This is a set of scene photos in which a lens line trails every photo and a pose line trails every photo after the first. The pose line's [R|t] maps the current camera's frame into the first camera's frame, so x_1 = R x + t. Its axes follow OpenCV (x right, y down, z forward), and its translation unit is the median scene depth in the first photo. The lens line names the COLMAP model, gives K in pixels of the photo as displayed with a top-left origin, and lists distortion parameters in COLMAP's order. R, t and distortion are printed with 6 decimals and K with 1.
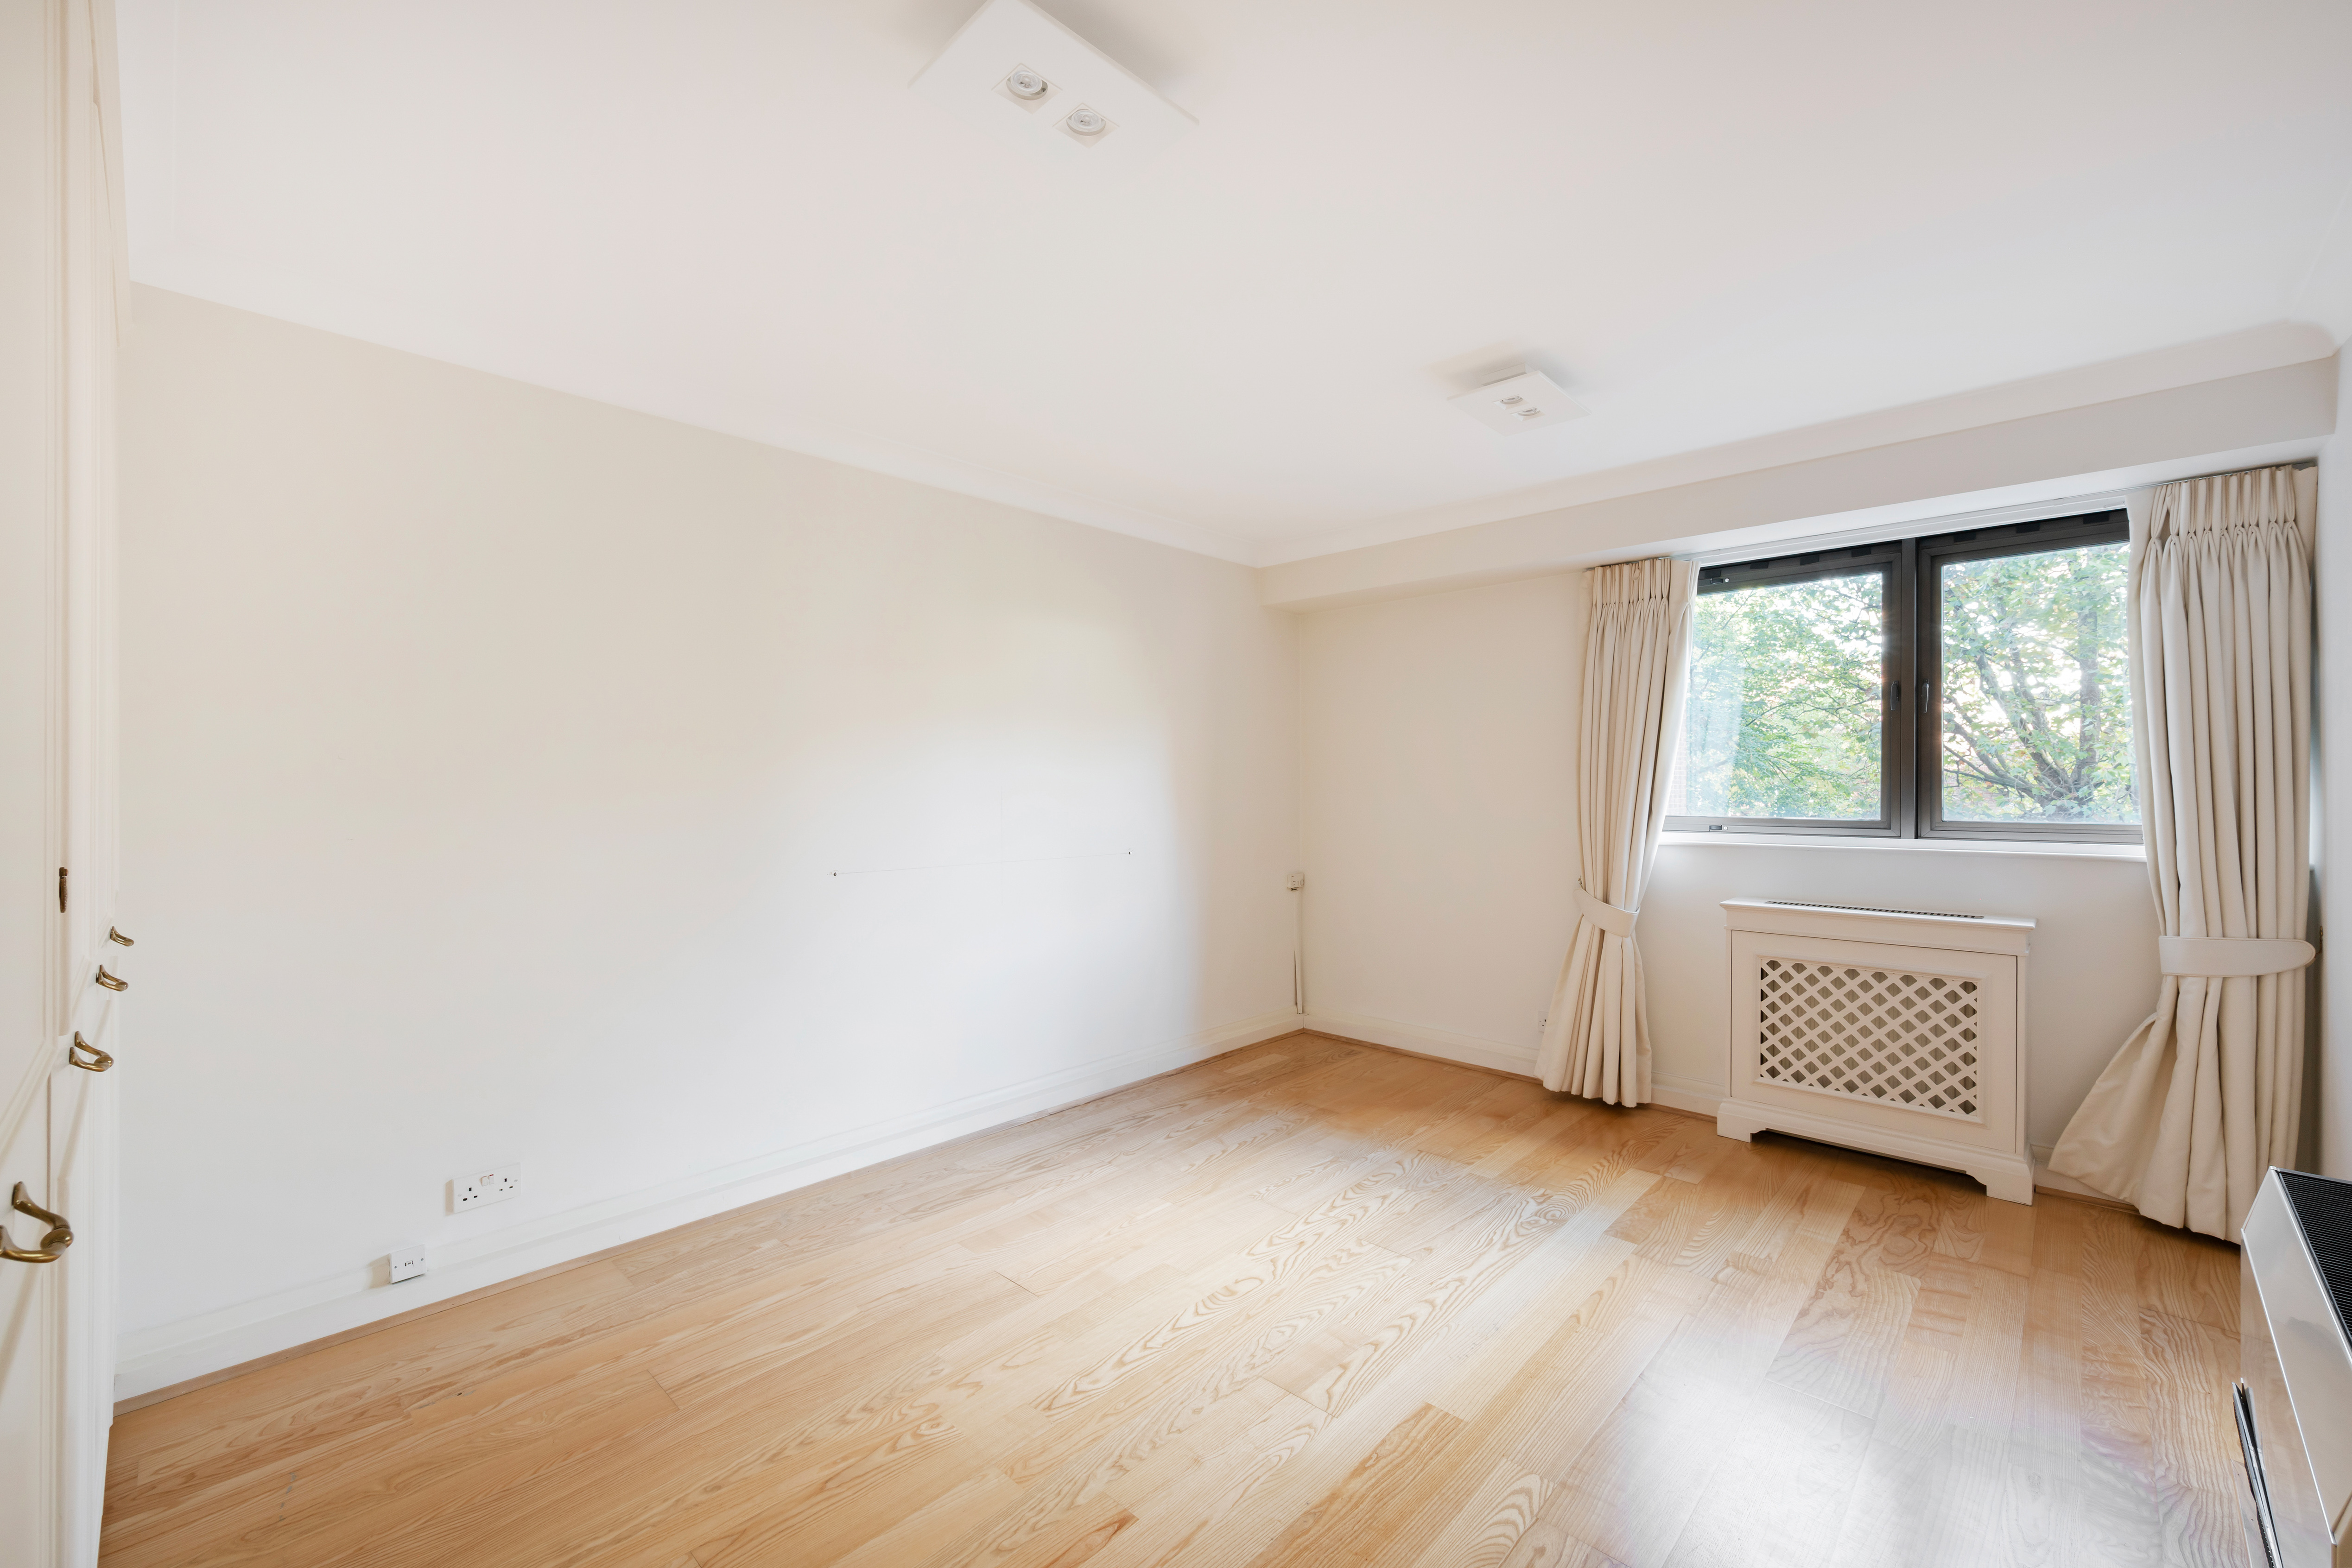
lens RADIAL K [[1102.4, 0, 1179.4], [0, 1102.4, 784.2], [0, 0, 1]] dist [0.003932, 0.000363]
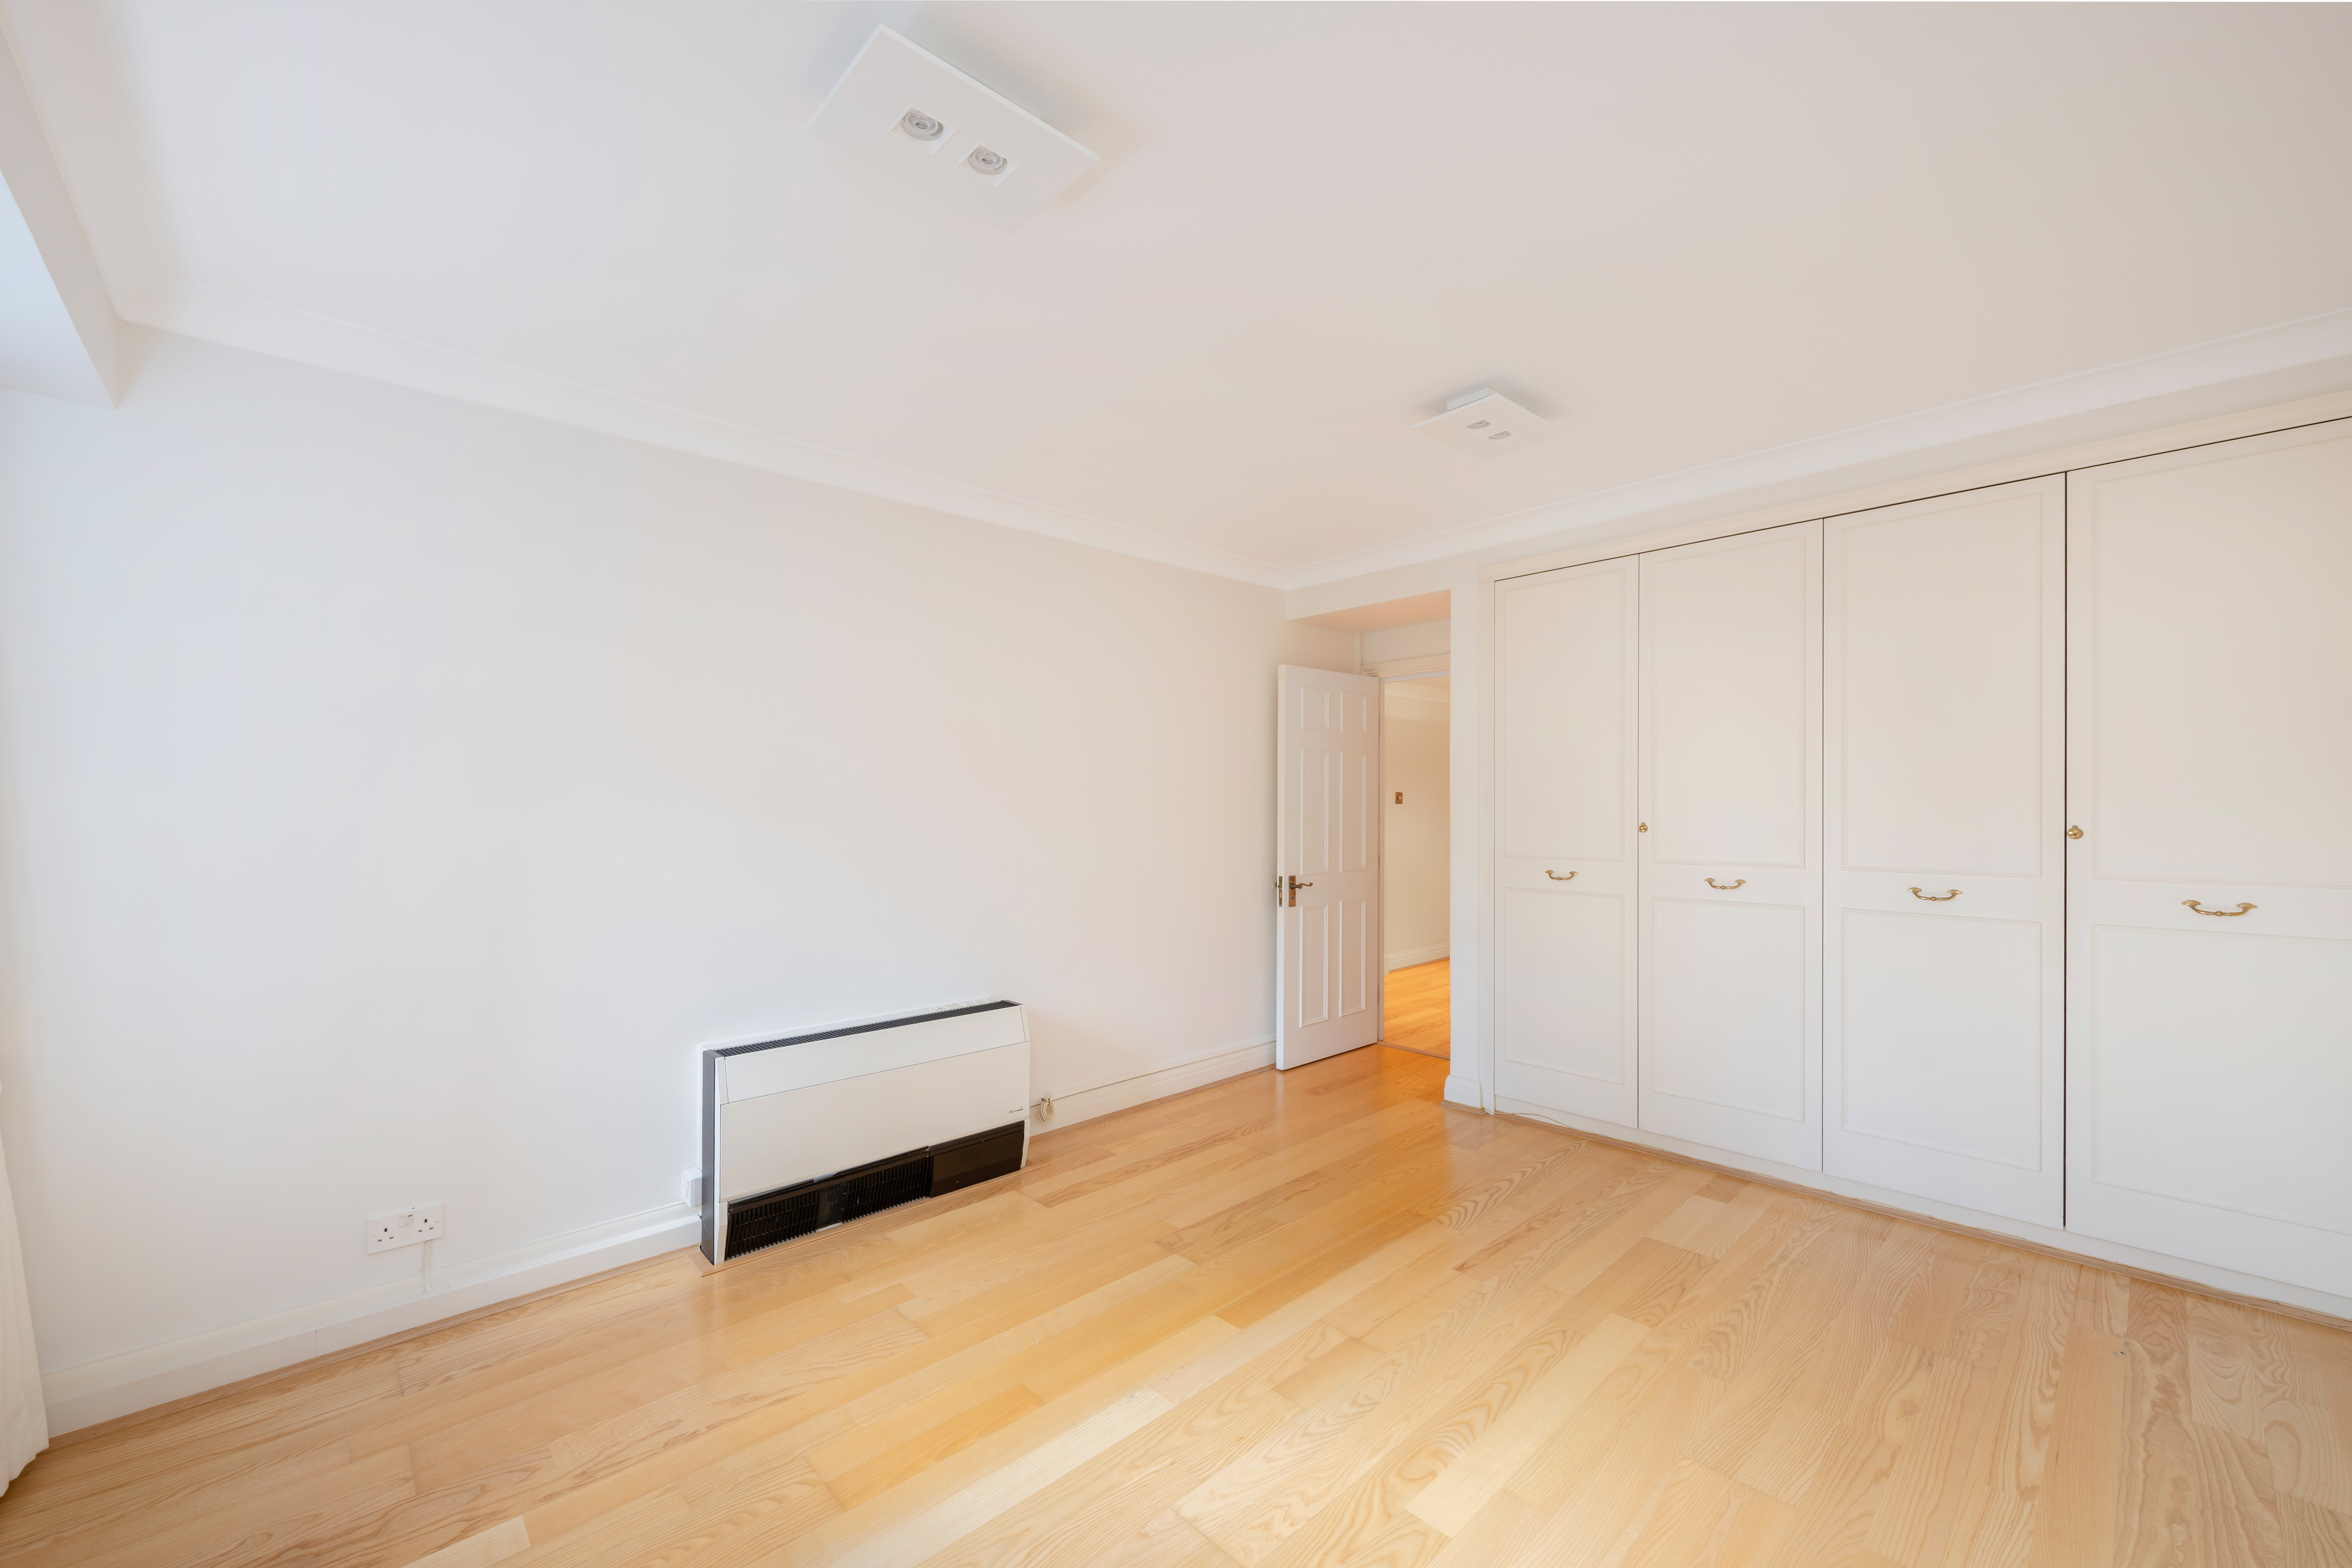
lens RADIAL K [[917.1, 0, 1176.8], [0, 917.1, 786.3], [0, 0, 1]] dist [0.002079, -0.001018]
pose [[-0.997220, 0.008337, 0.074047, 0.207693], [0.007691, 0.999930, -0.009015, -0.009240], [-0.074117, -0.008421, -0.997214, 1.938800]]
